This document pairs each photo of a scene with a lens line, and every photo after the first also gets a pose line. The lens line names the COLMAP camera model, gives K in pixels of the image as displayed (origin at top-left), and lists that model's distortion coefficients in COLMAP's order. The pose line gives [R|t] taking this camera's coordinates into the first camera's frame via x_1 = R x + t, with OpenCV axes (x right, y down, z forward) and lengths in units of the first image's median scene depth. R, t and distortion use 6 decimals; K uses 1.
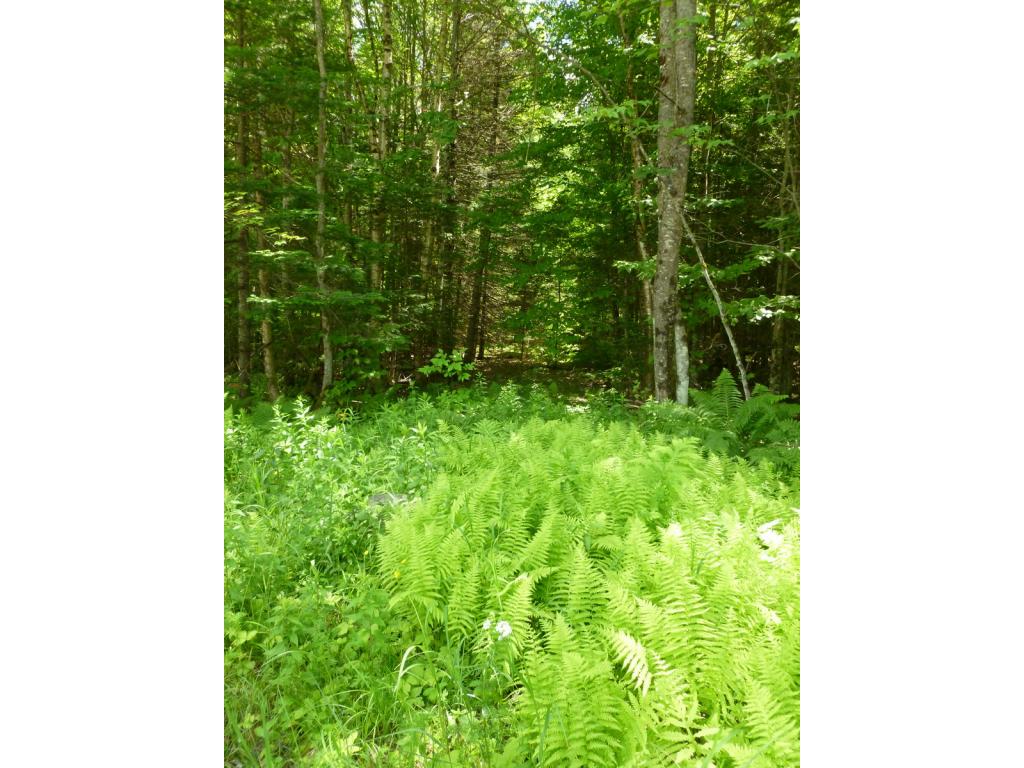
lens RADIAL K [[669.7, 0, 512.0], [0, 669.7, 384.0], [0, 0, 1]] dist [-0.025837, -0.000168]
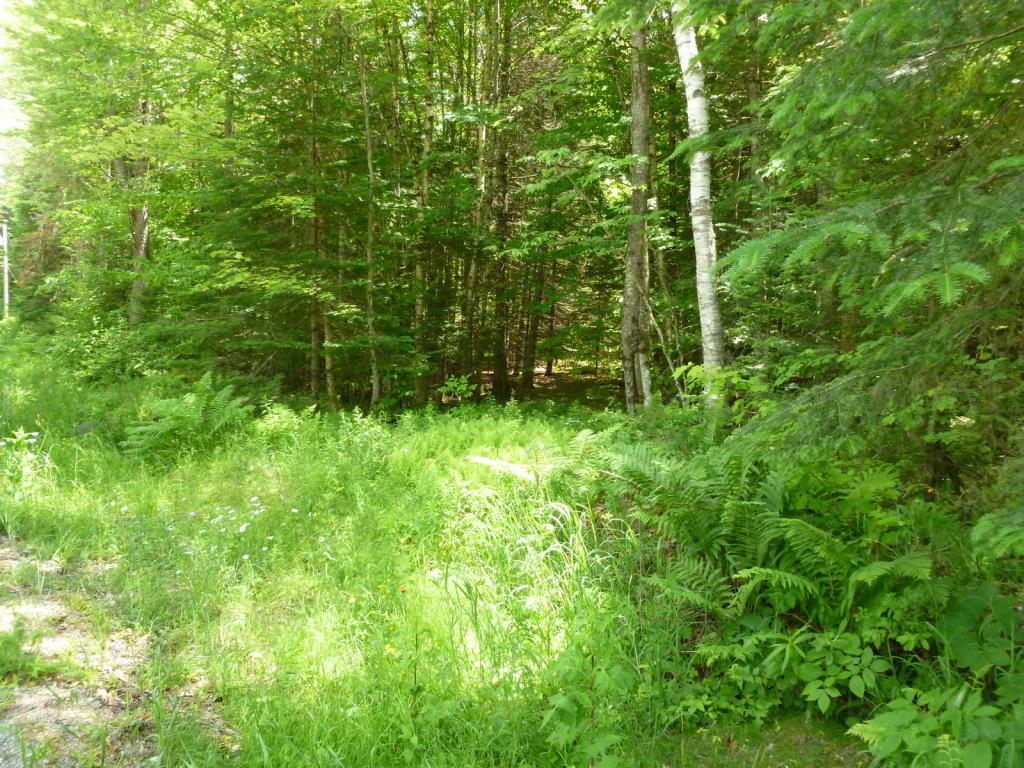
lens RADIAL K [[839.4, 0, 512.0], [0, 839.4, 384.0], [0, 0, 1]] dist [-0.007772, -0.000487]
pose [[0.993234, -0.007435, -0.115891, 0.196400], [0.004604, 0.999685, -0.024680, 0.010075], [0.116038, 0.023979, 0.992955, -0.656405]]
